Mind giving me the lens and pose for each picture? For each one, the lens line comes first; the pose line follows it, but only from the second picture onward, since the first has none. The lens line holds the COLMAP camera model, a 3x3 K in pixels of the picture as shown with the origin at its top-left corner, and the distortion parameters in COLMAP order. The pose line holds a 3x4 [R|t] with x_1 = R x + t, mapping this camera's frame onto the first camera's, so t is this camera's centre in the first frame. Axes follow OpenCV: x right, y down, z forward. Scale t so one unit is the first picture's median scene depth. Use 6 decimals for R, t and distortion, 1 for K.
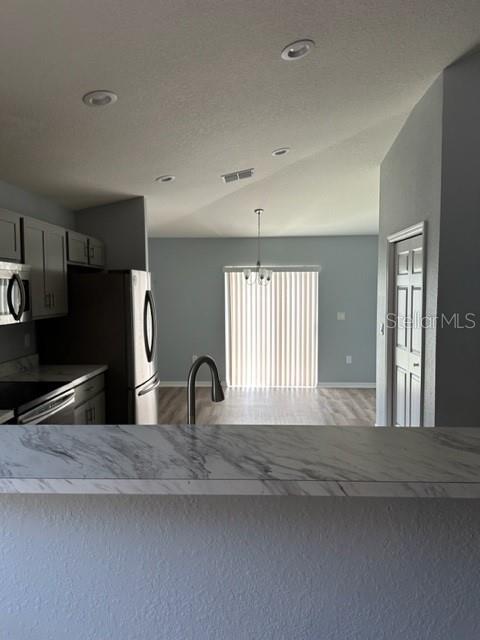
lens RADIAL K [[445.2, 0, 240.0], [0, 445.2, 320.0], [0, 0, 1]] dist [0.102519, -0.122762]
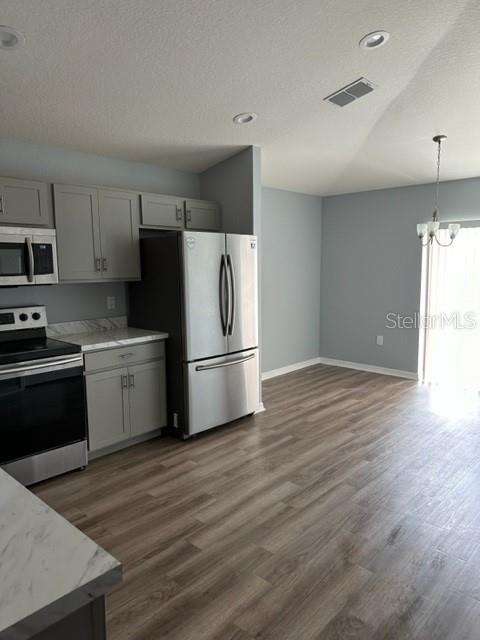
lens RADIAL K [[445.2, 0, 240.0], [0, 445.2, 320.0], [0, 0, 1]] dist [0.102519, -0.122762]
pose [[0.761707, 0.085858, -0.642208, 0.462082], [-0.040742, 0.995567, 0.084776, -0.016931], [0.646639, -0.038410, 0.761828, 0.407116]]
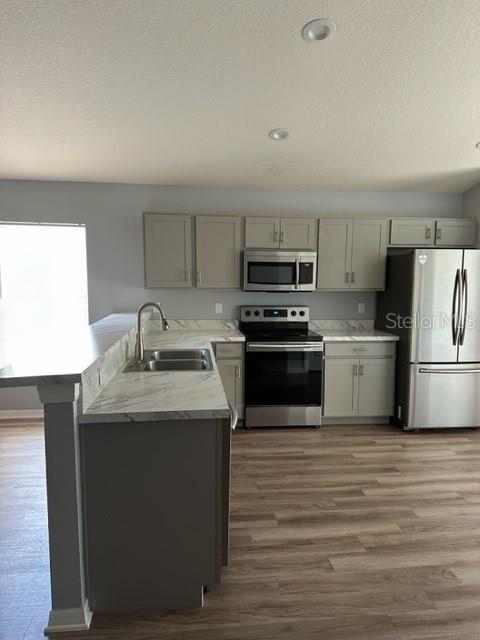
lens RADIAL K [[445.2, 0, 240.0], [0, 445.2, 320.0], [0, 0, 1]] dist [0.102519, -0.122762]
pose [[0.144113, 0.109466, -0.983488, 0.801920], [-0.072033, 0.992386, 0.099901, -0.026570], [0.986936, 0.056447, 0.150901, 0.475287]]
